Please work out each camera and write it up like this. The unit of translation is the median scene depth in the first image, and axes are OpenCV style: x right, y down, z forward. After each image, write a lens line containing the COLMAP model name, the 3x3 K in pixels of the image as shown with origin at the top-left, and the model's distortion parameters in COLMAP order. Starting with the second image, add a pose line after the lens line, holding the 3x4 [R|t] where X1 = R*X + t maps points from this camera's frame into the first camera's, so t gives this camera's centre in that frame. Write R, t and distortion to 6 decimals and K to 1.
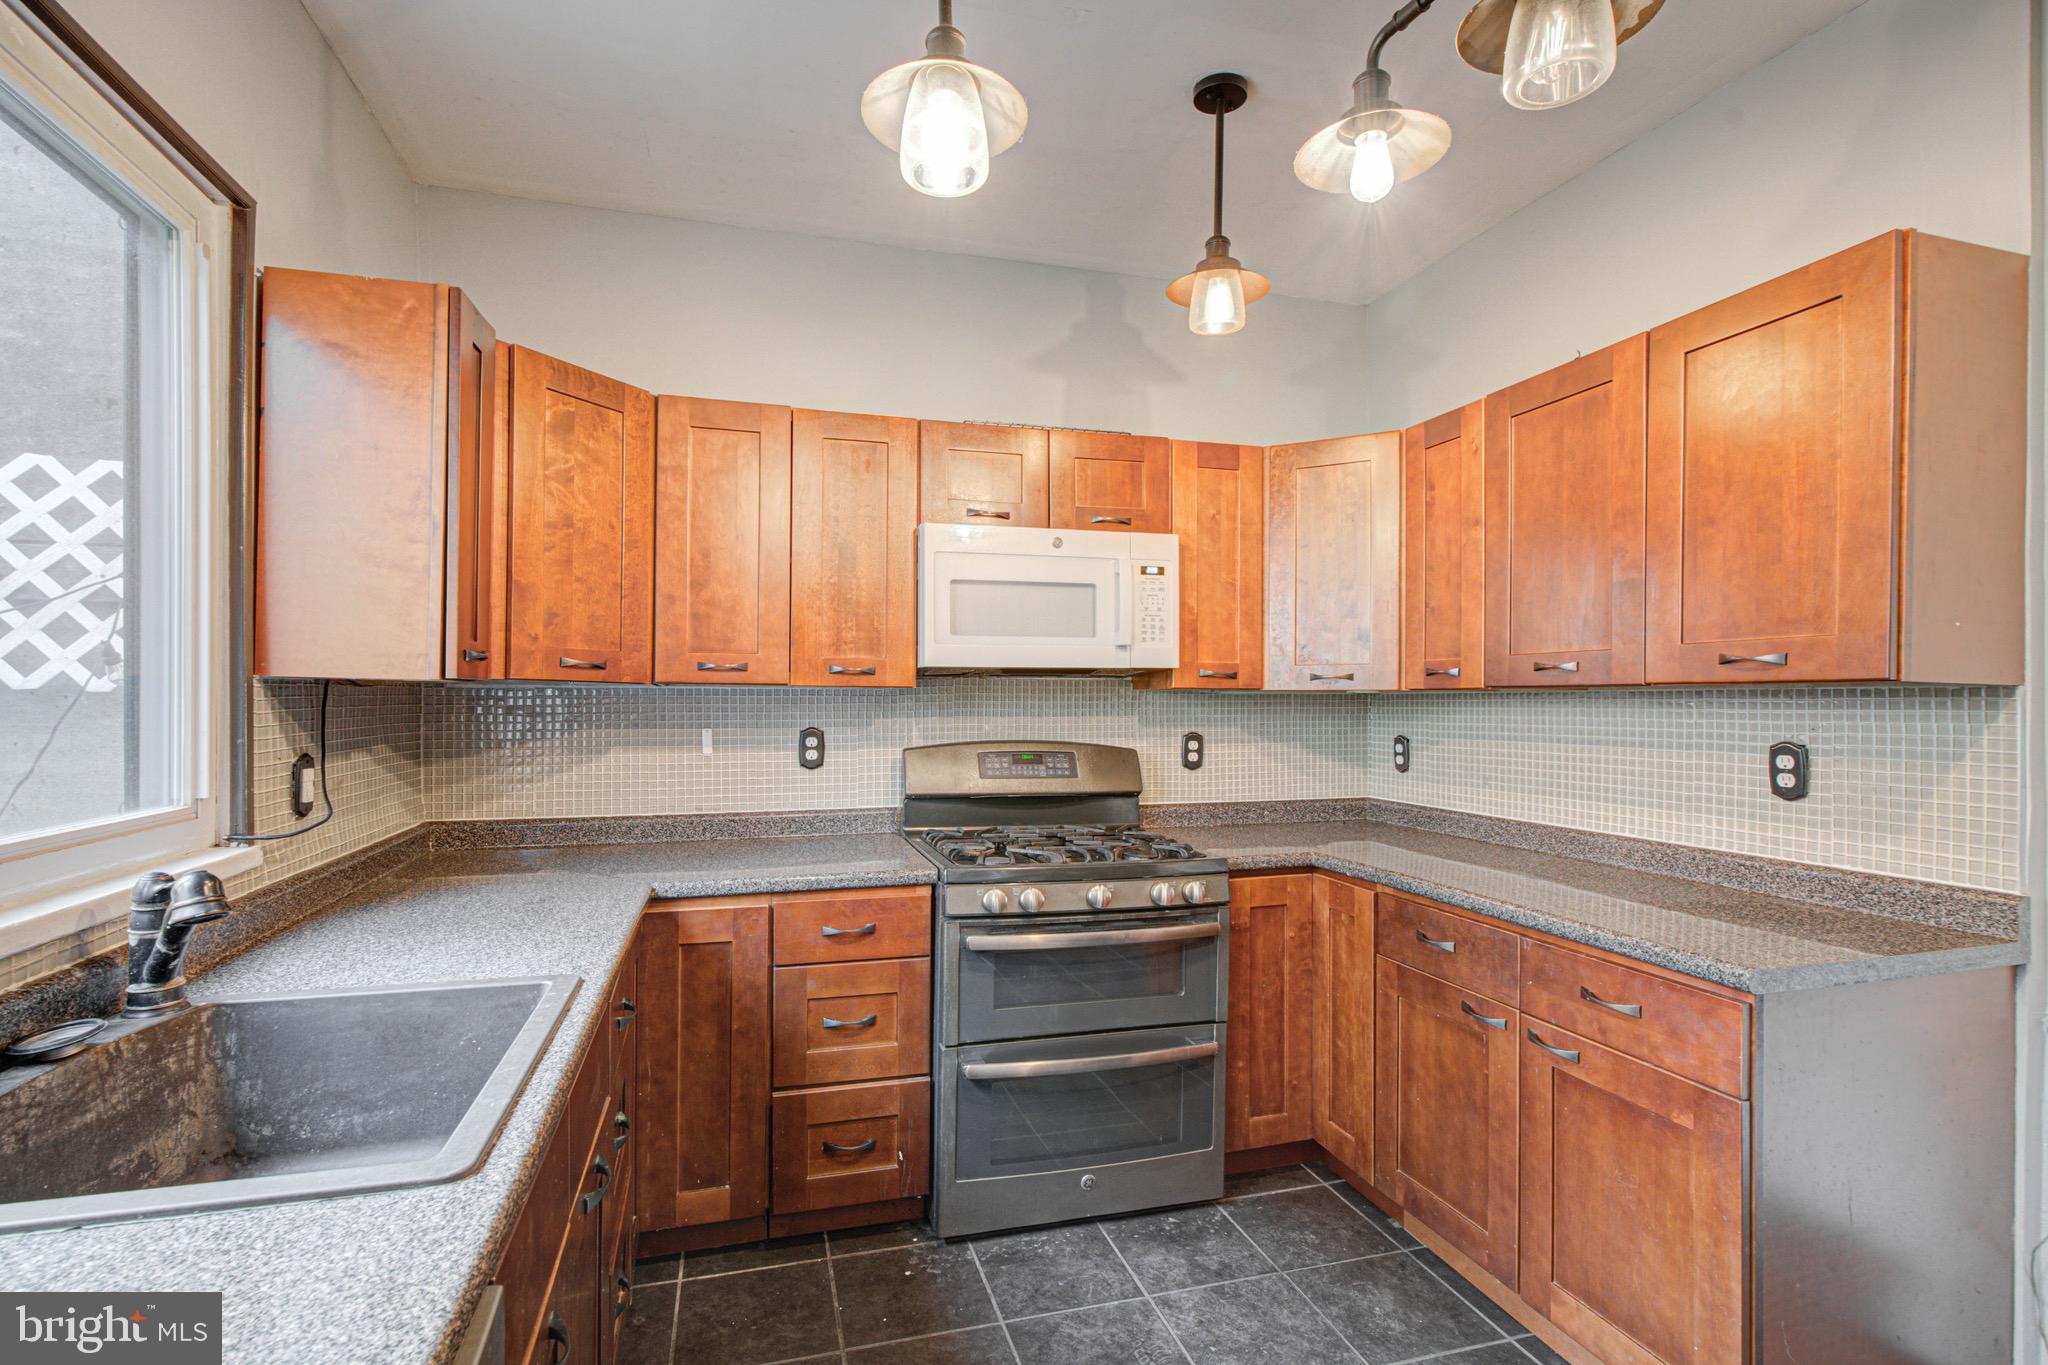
lens RADIAL K [[961.0, 0, 1016.7], [0, 961.0, 696.6], [0, 0, 1]] dist [-0.003819, 0.001305]
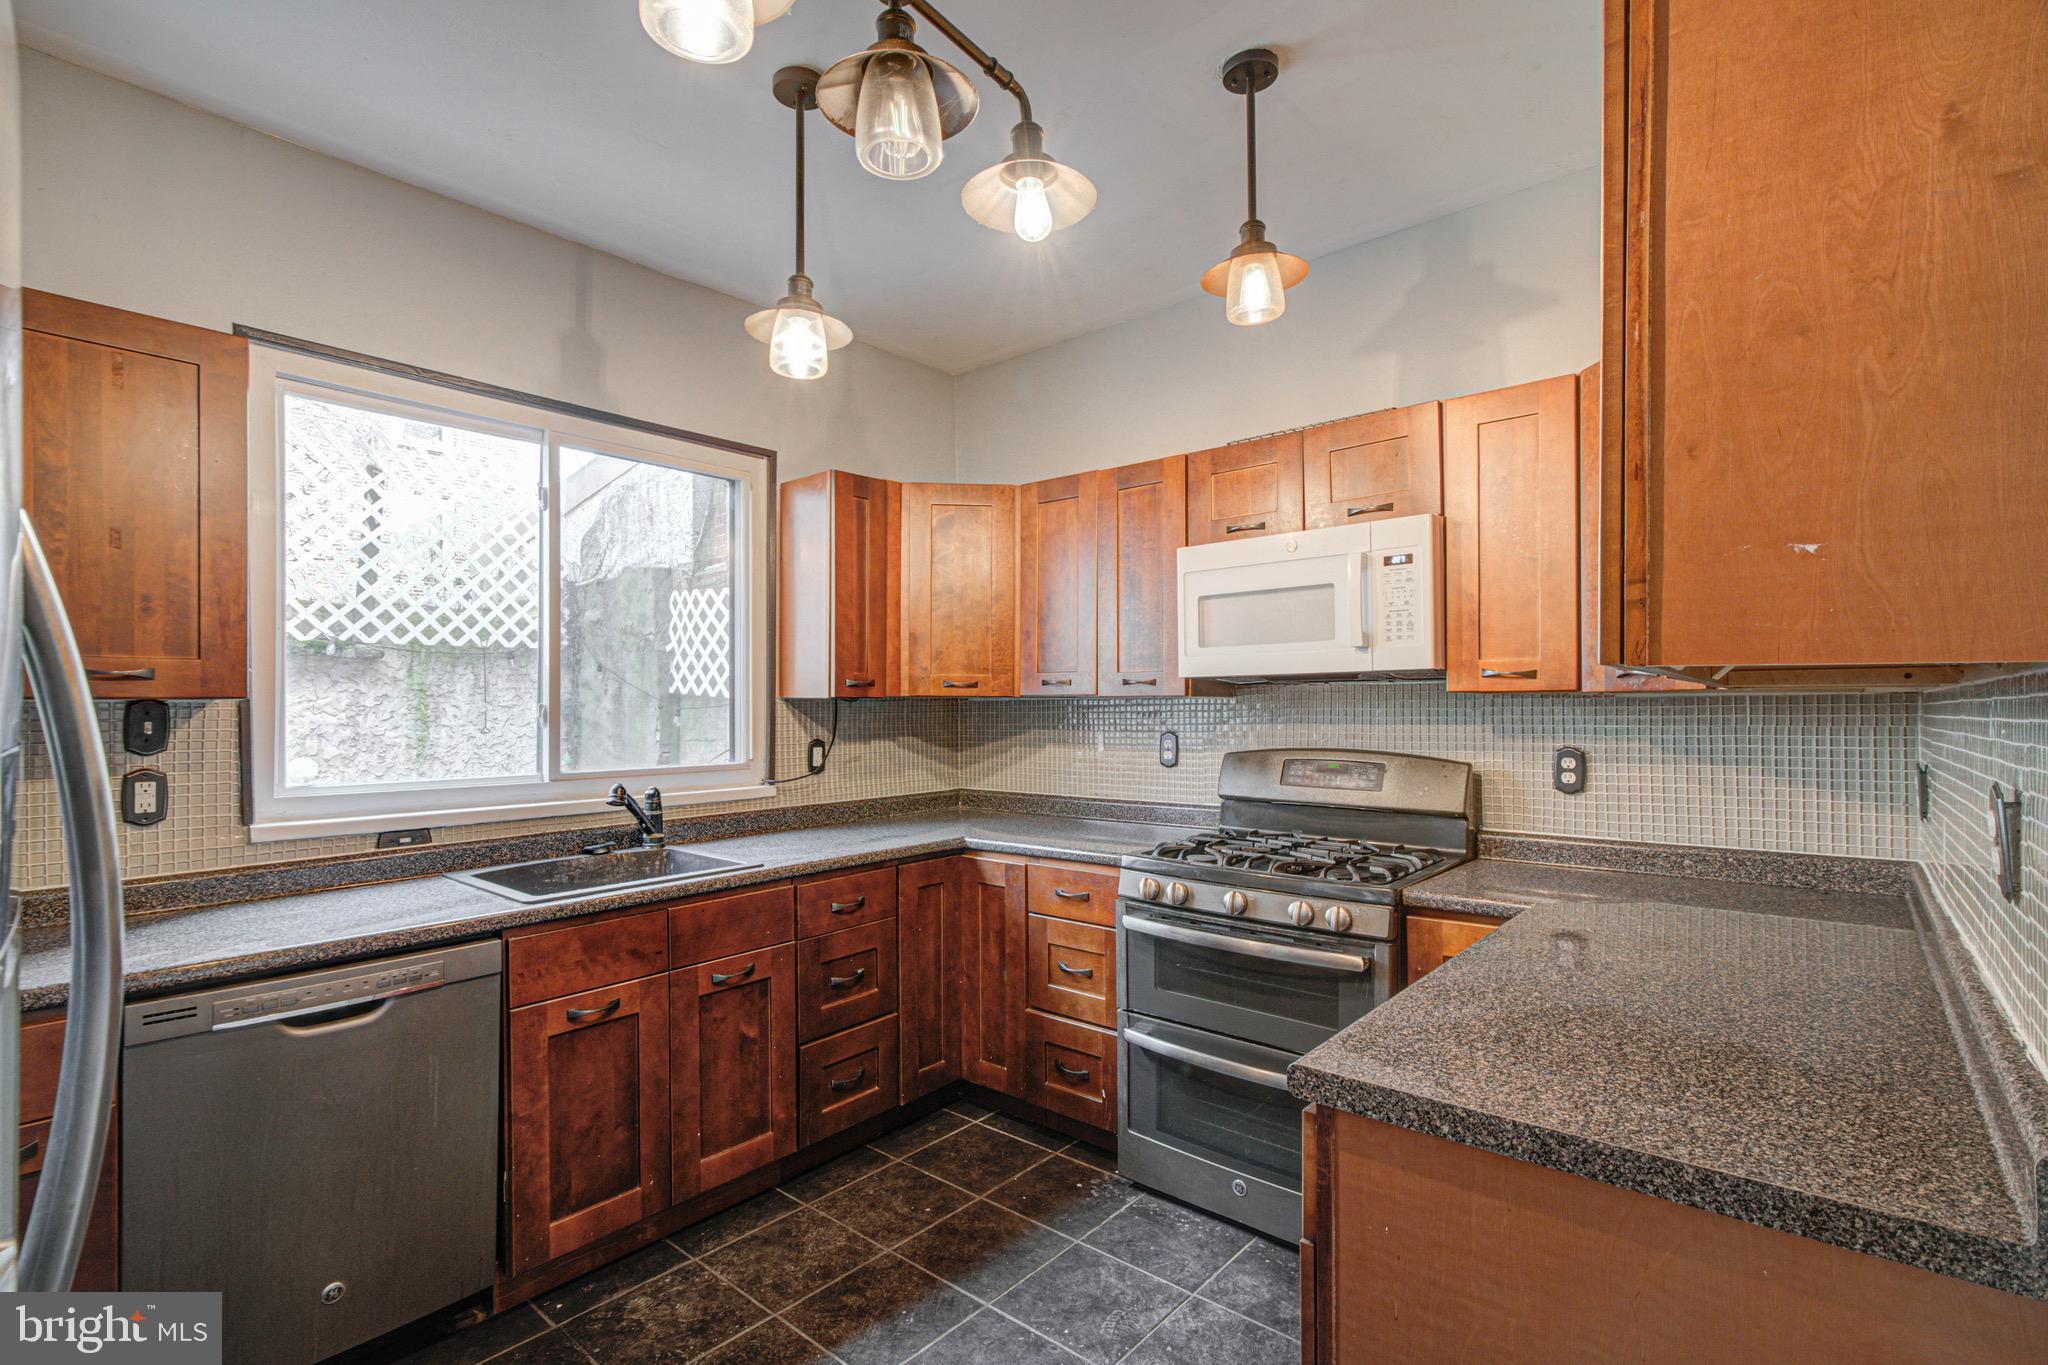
lens RADIAL K [[961.0, 0, 991.6], [0, 961.0, 697.0], [0, 0, 1]] dist [-0.003819, 0.001305]
pose [[0.536036, -0.015120, -0.844060, 0.806203], [0.006640, 0.999884, -0.013694, 0.005590], [0.844169, 0.001735, 0.536074, 0.249058]]
